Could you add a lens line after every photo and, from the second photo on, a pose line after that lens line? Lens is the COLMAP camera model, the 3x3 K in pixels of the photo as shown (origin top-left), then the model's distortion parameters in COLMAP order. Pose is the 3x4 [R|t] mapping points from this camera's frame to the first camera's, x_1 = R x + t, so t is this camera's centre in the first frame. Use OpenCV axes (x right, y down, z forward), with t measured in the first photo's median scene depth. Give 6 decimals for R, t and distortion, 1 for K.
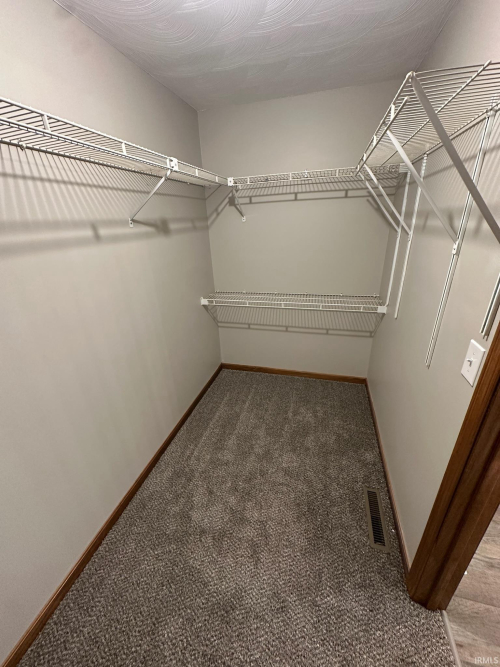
lens RADIAL K [[264.5, 0, 253.4], [0, 264.5, 333.4], [0, 0, 1]] dist [-0.001381, 0.000770]
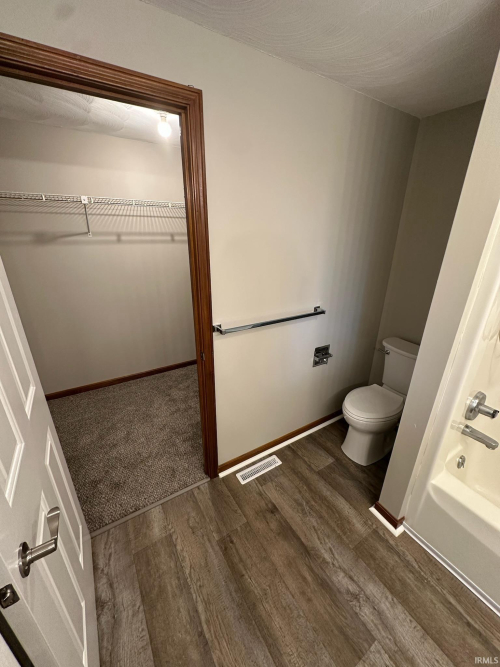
lens RADIAL K [[264.5, 0, 249.5], [0, 264.5, 332.2], [0, 0, 1]] dist [-0.001381, 0.000770]
pose [[0.727292, 0.285897, -0.623946, 1.519405], [-0.310000, 0.947930, 0.073002, 0.004510], [0.612328, 0.140330, 0.778050, -0.222977]]
